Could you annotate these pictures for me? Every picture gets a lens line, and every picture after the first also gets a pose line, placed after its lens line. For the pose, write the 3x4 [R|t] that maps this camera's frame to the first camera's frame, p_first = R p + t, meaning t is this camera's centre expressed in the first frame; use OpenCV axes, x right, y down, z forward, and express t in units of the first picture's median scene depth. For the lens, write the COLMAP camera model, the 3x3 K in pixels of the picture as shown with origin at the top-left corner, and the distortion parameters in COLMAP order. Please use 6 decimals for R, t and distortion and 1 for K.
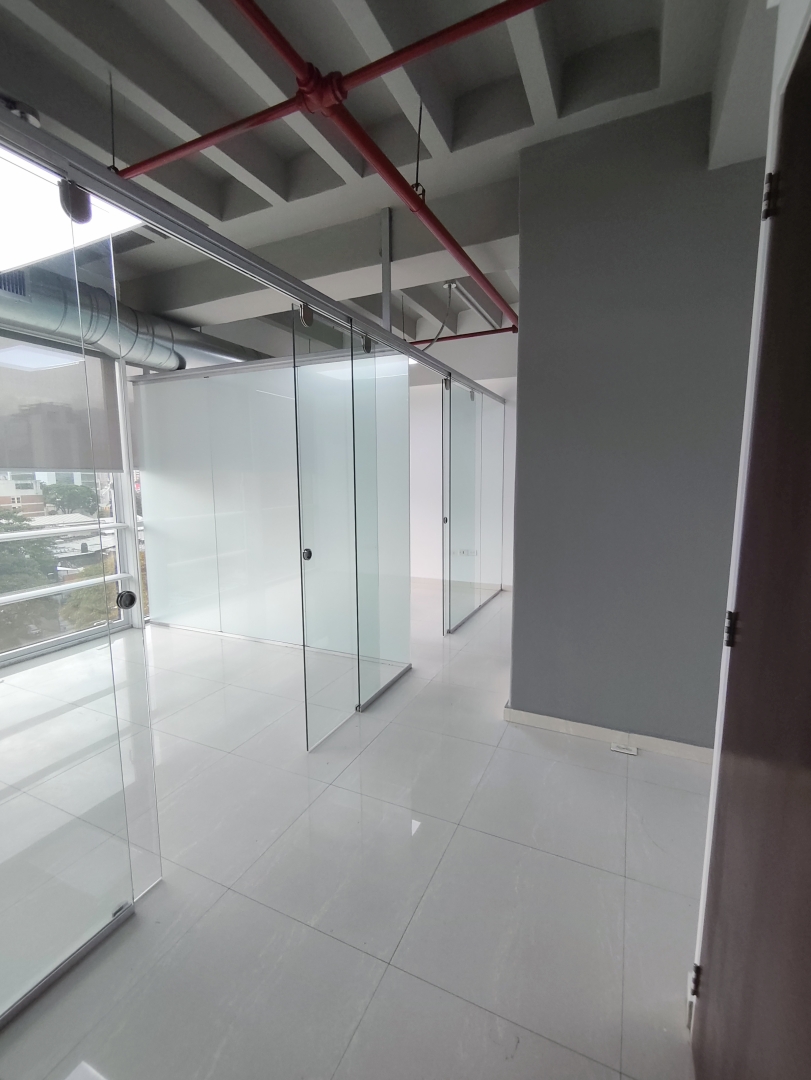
lens RADIAL K [[477.6, 0, 405.5], [0, 477.6, 540.0], [0, 0, 1]] dist [-0.011378, -0.000052]
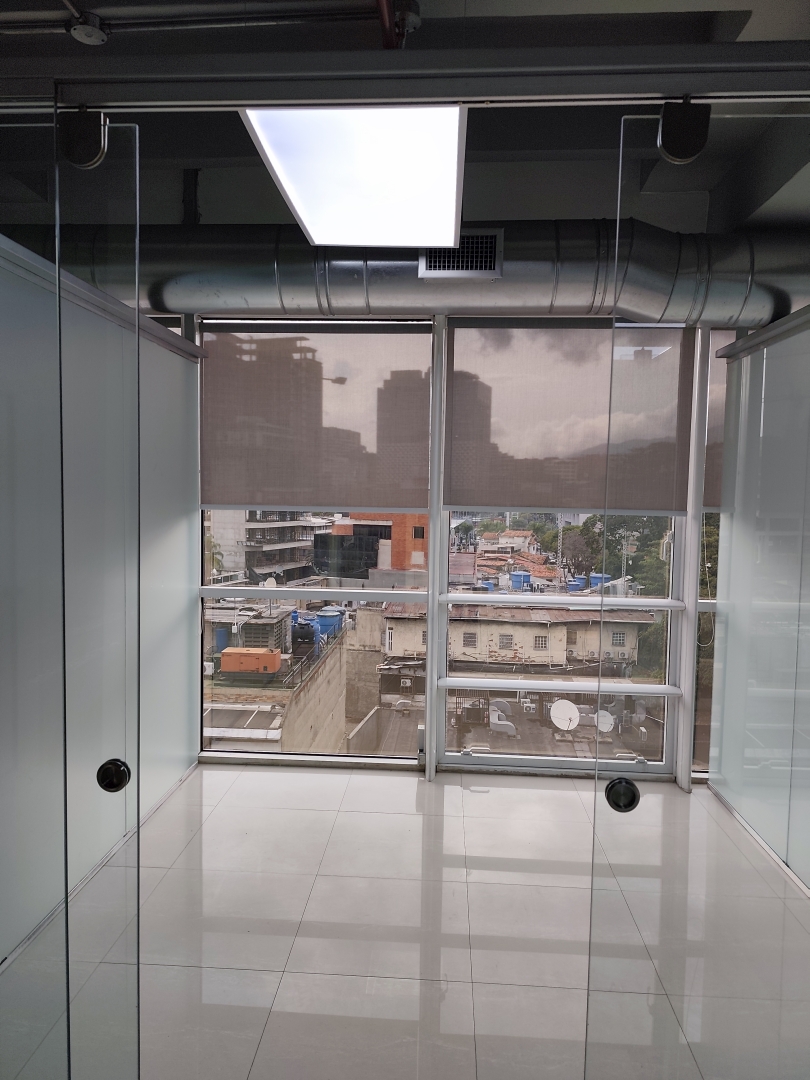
lens RADIAL K [[753.5, 0, 393.6], [0, 753.5, 547.6], [0, 0, 1]] dist [0.049005, 0.000945]
pose [[0.370063, 0.080086, -0.925548, 0.141891], [-0.140850, 0.989597, 0.029312, -0.082847], [0.918267, 0.119516, 0.377494, 0.334102]]
